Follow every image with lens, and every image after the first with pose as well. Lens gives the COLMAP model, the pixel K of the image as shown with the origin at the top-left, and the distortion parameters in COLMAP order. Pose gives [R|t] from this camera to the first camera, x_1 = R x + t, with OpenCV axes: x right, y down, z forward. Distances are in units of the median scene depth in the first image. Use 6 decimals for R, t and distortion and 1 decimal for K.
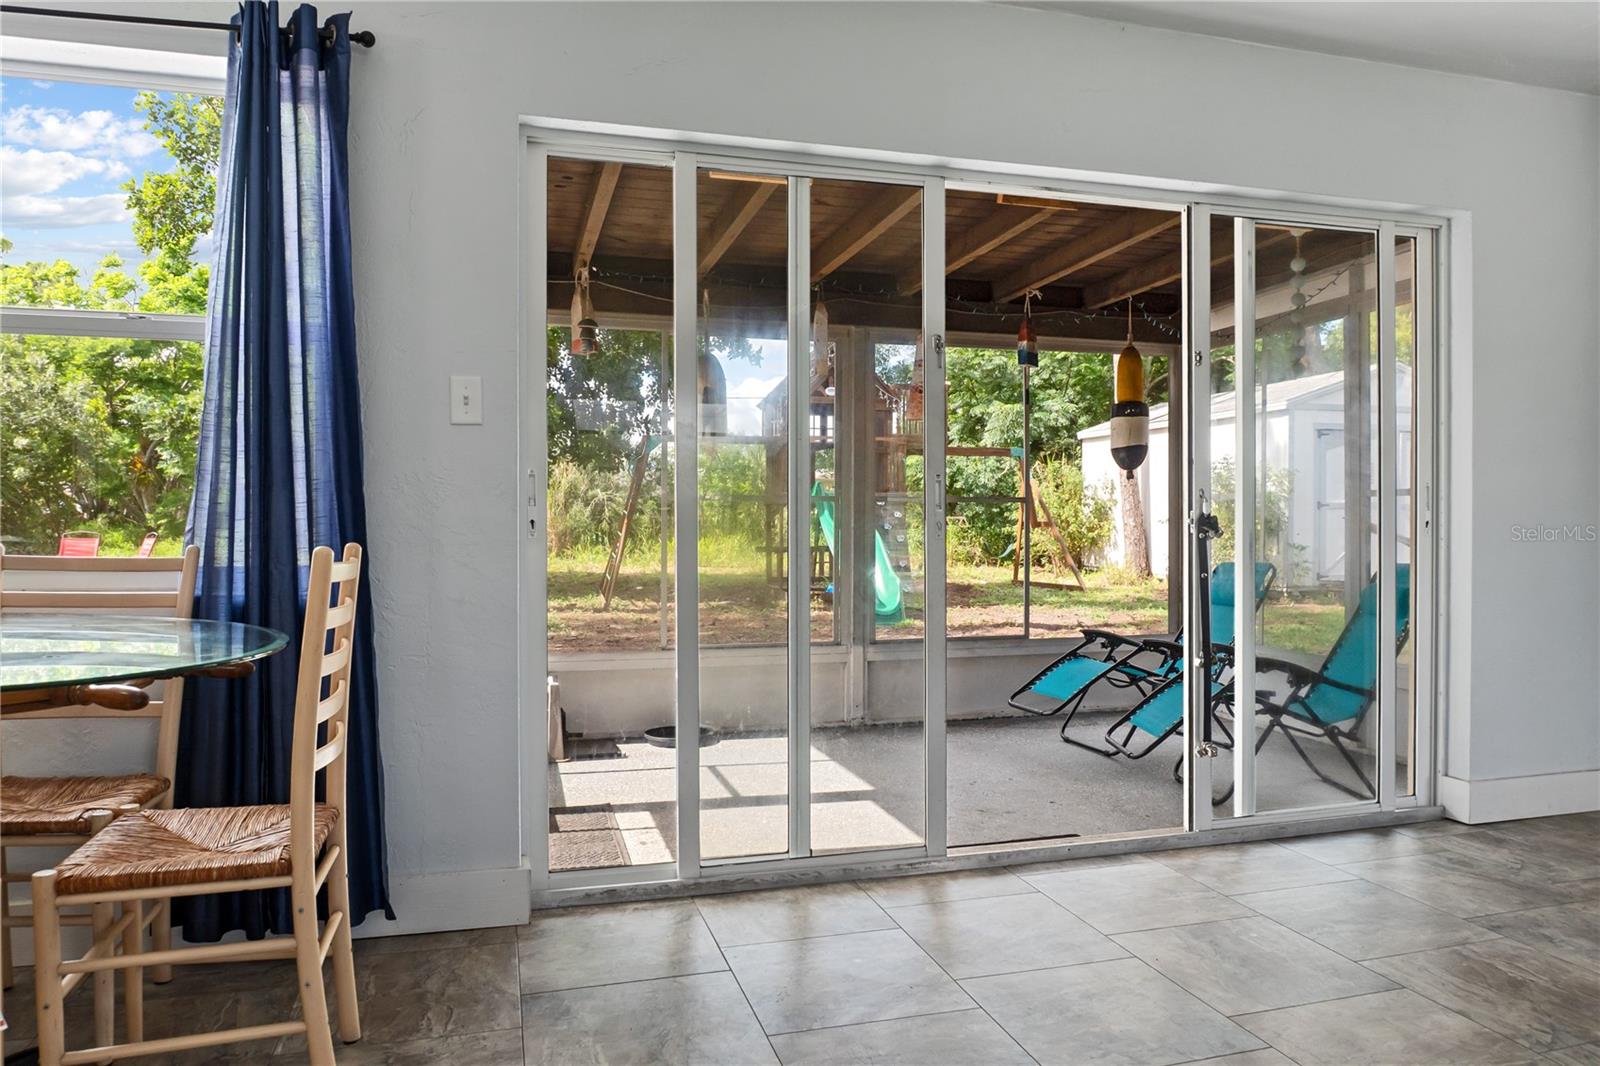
lens RADIAL K [[1064.8, 0, 798.3], [0, 1064.8, 524.0], [0, 0, 1]] dist [-0.025143, -0.000615]
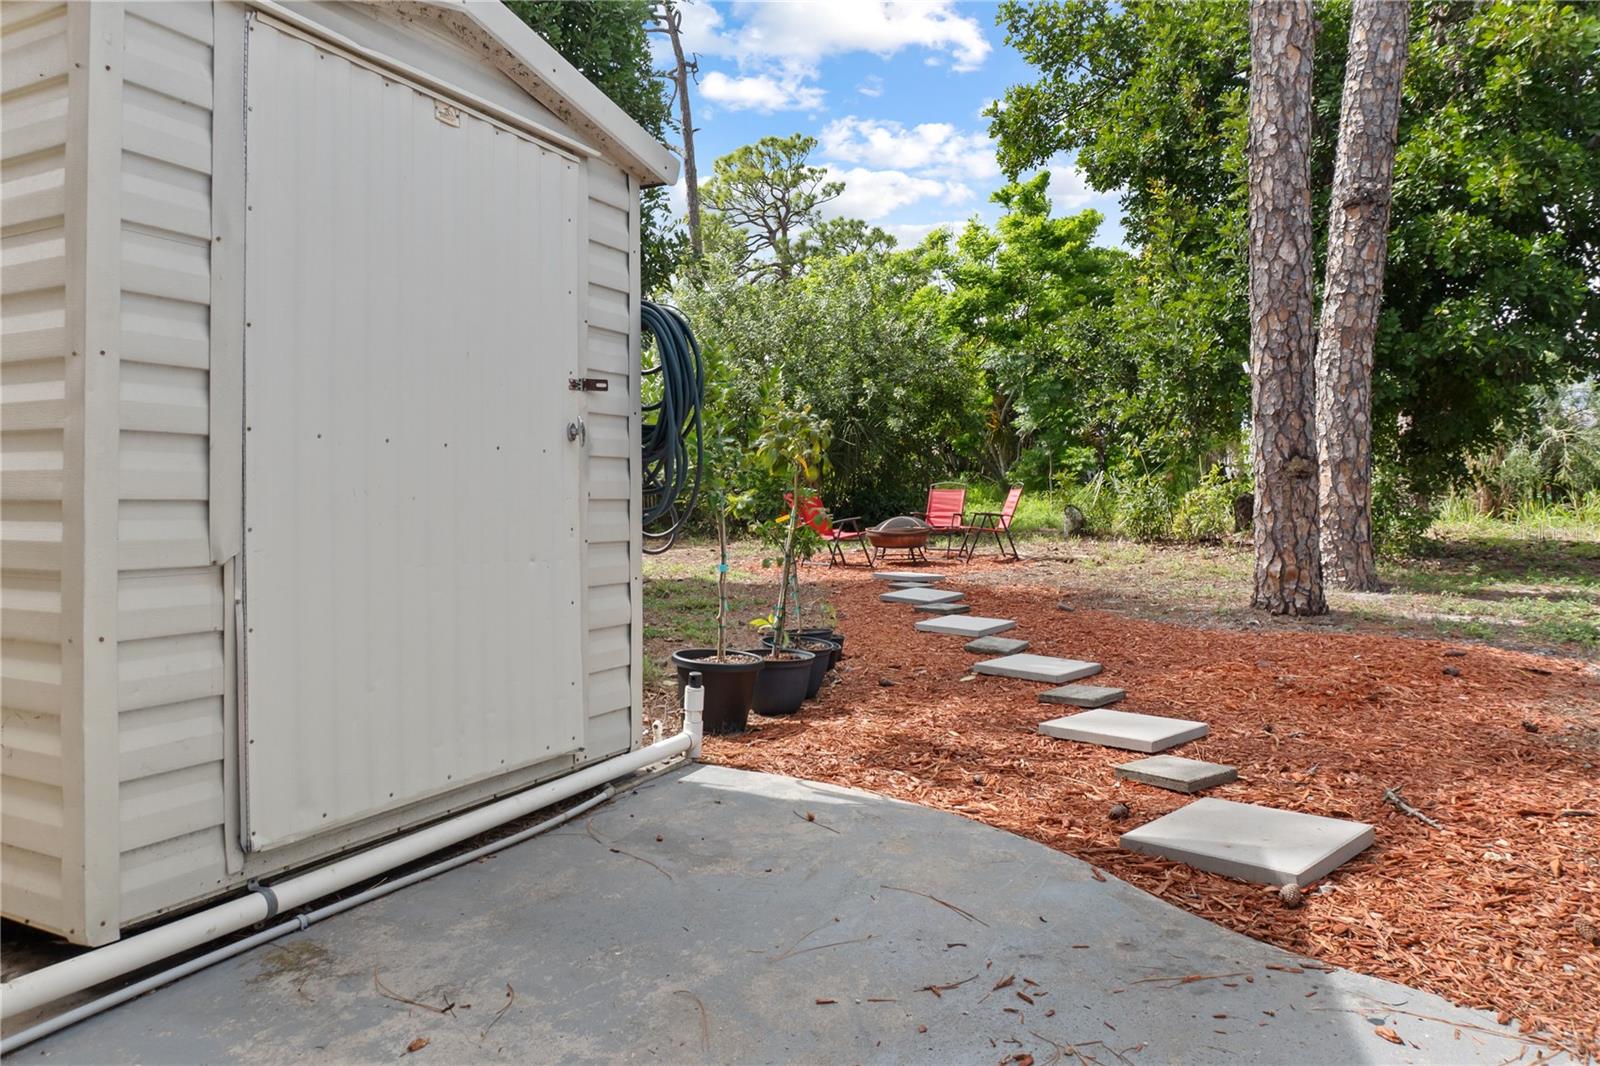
lens RADIAL K [[1072.5, 0, 801.3], [0, 1072.5, 494.8], [0, 0, 1]] dist [-0.026536, -0.000903]
pose [[0.745083, -0.000163, -0.666972, -0.149401], [0.006143, 0.999959, 0.006618, 0.010888], [0.666944, -0.009028, 0.745053, 0.206127]]
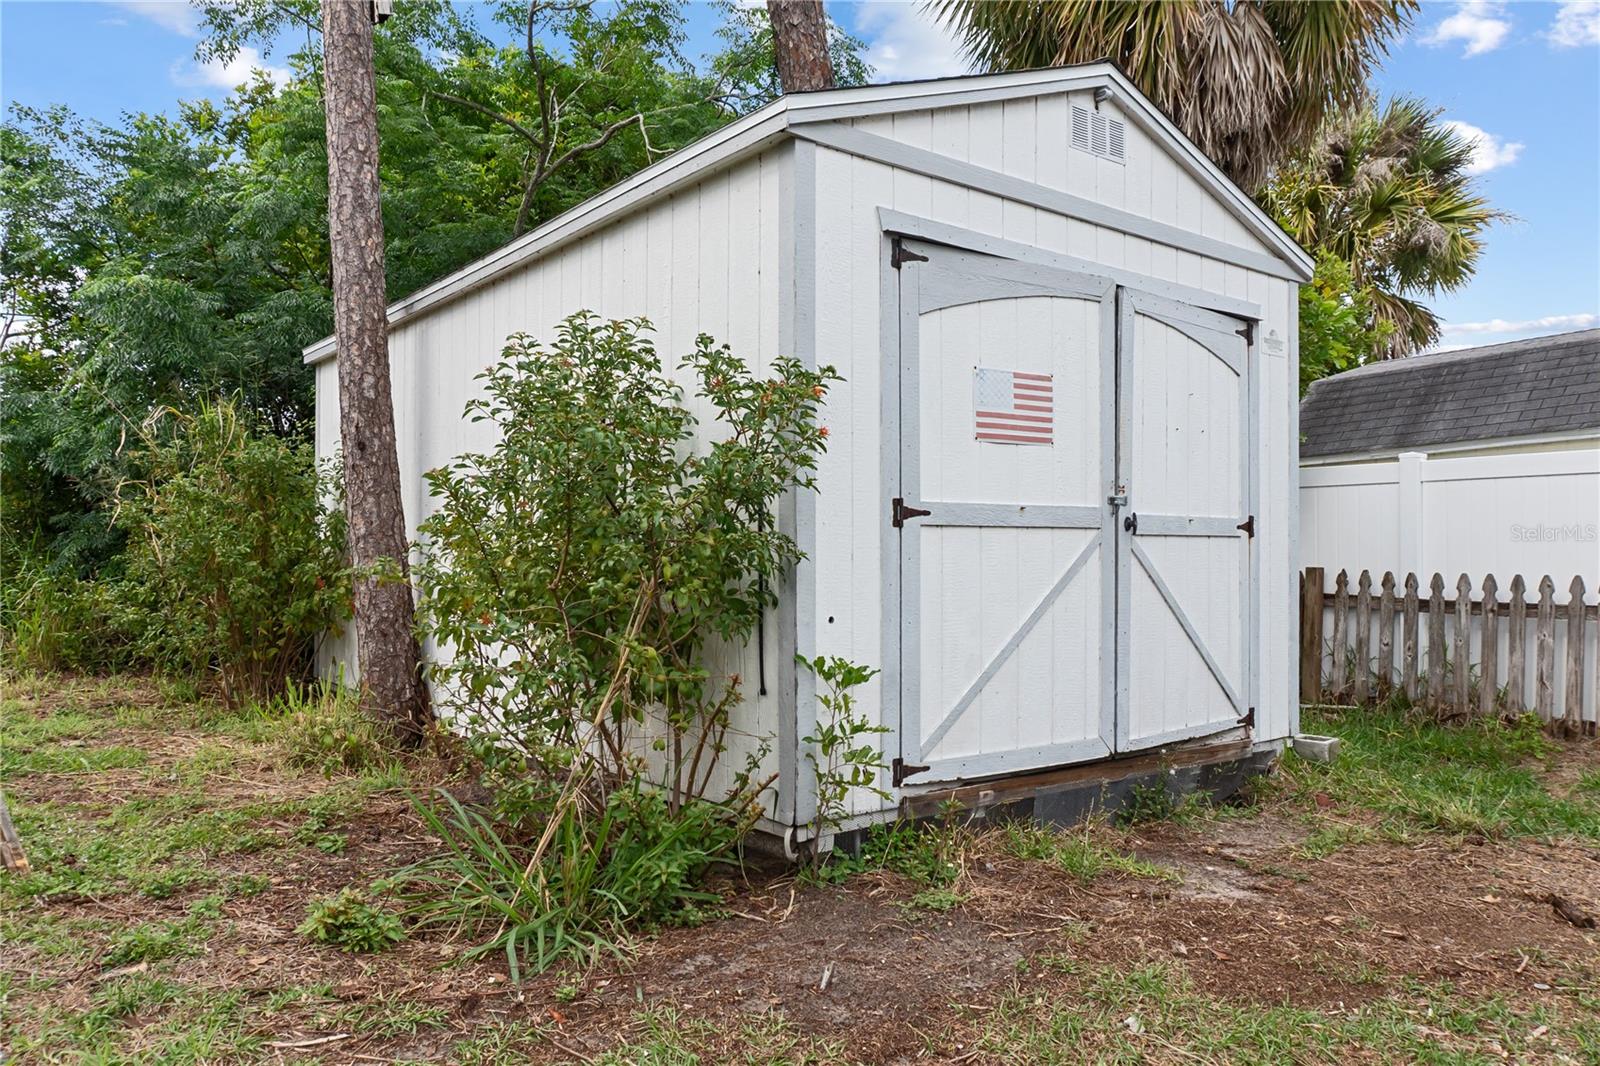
lens RADIAL K [[1130.3, 0, 801.6], [0, 1130.3, 560.4], [0, 0, 1]] dist [-0.001965, -0.000280]
pose [[0.900357, -0.001248, 0.435151, 0.337964], [0.002956, 0.999990, -0.003250, -0.004101], [-0.435142, 0.004213, 0.900352, 0.738346]]
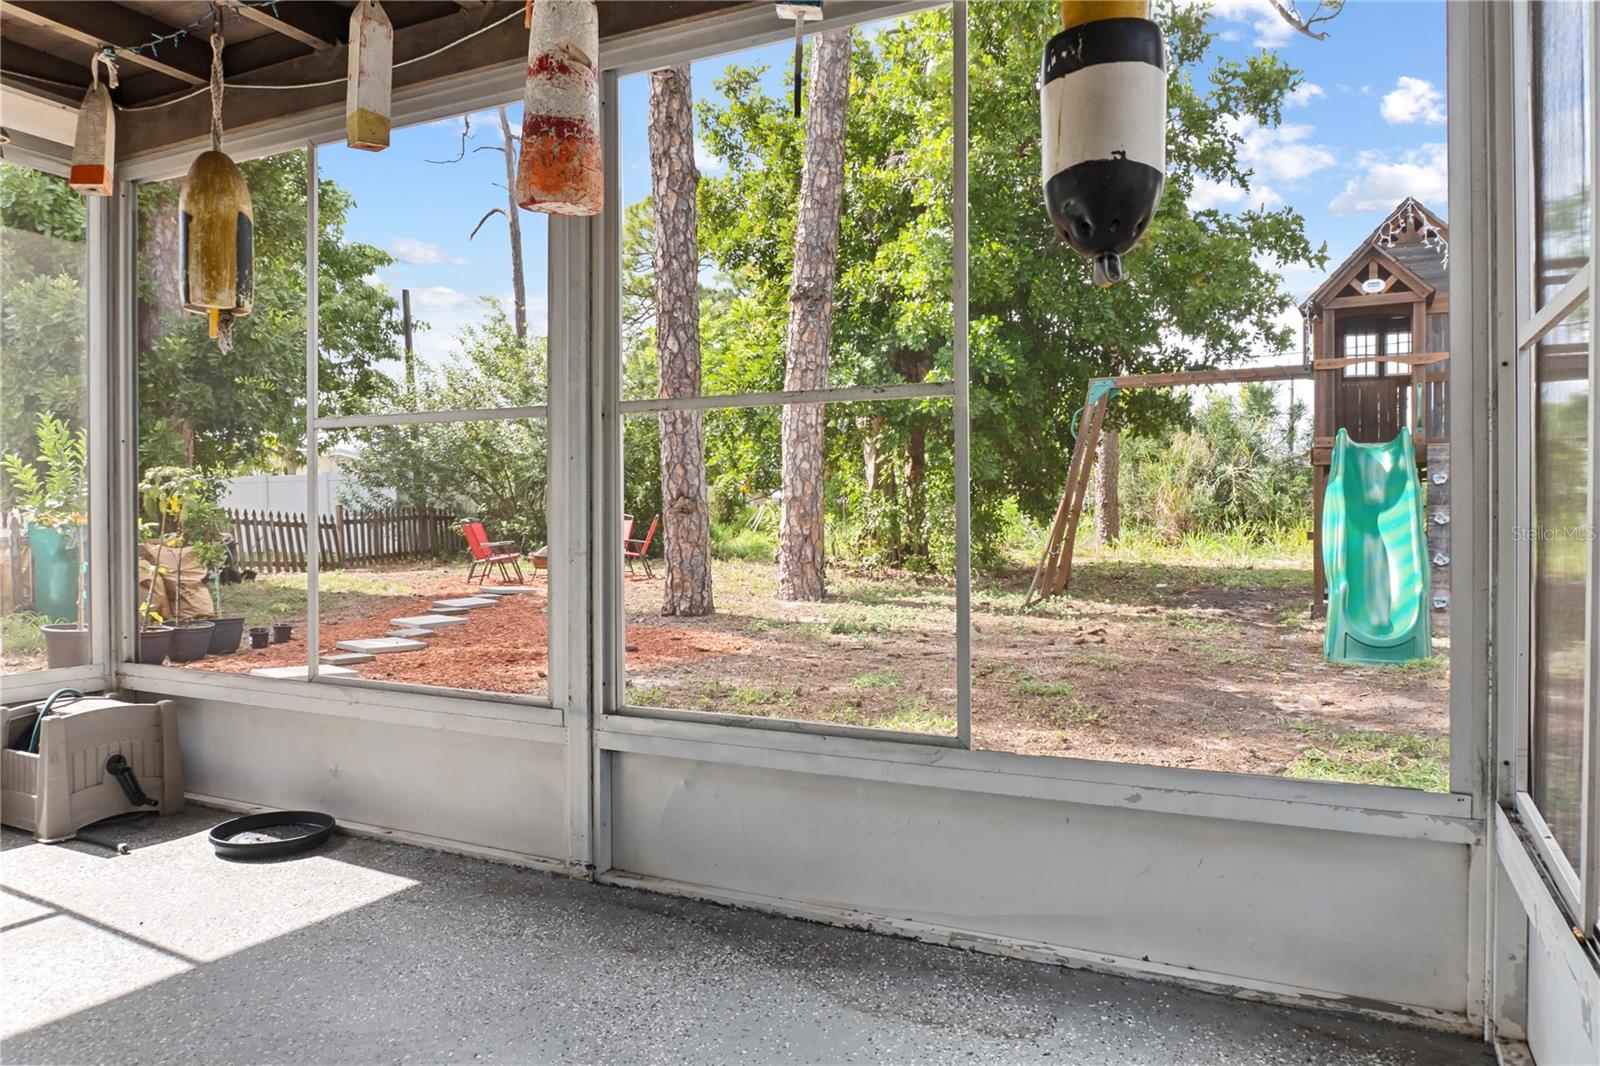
lens RADIAL K [[1064.8, 0, 798.3], [0, 1064.8, 524.0], [0, 0, 1]] dist [-0.025143, -0.000615]
pose [[0.737540, 0.001435, -0.675301, 0.203803], [0.004533, 0.999965, 0.007075, 0.010160], [0.675288, -0.008279, 0.737508, 0.295575]]
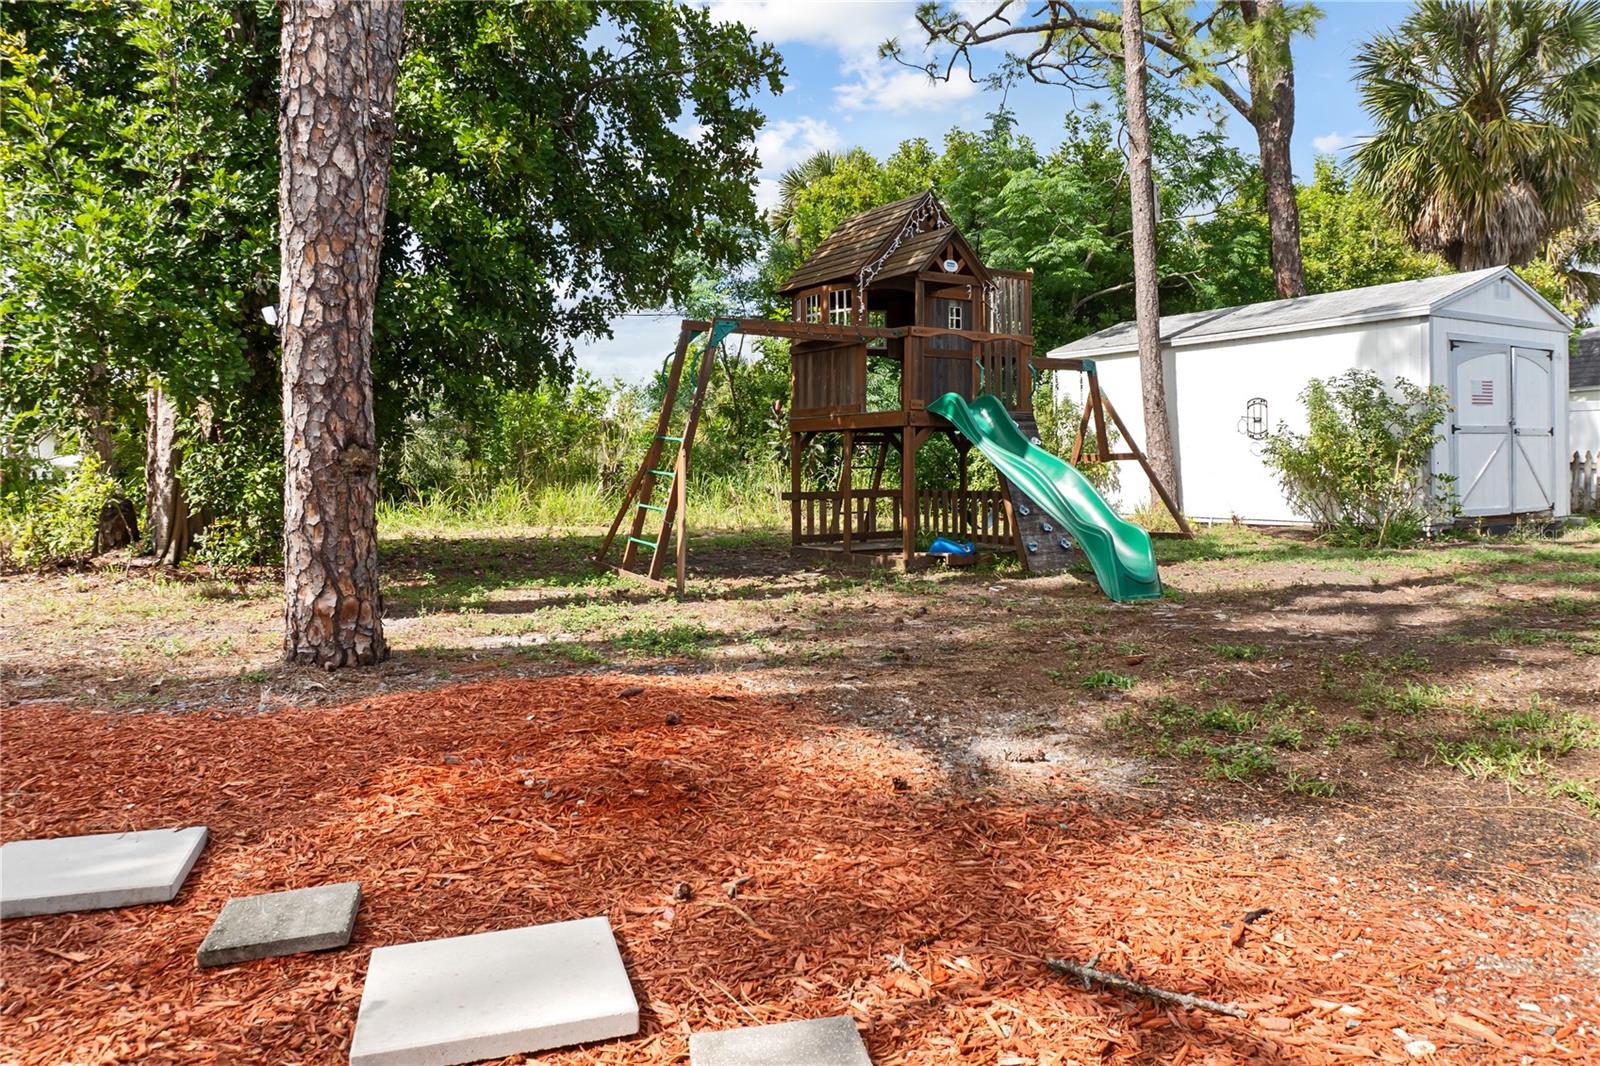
lens RADIAL K [[1105.1, 0, 801.4], [0, 1105.1, 465.2], [0, 0, 1]] dist [-0.030155, 0.002207]
pose [[0.942989, -0.012799, 0.332578, -0.295530], [0.016265, 0.999839, -0.007639, 0.009776], [-0.332426, 0.012613, 0.943045, 0.337598]]
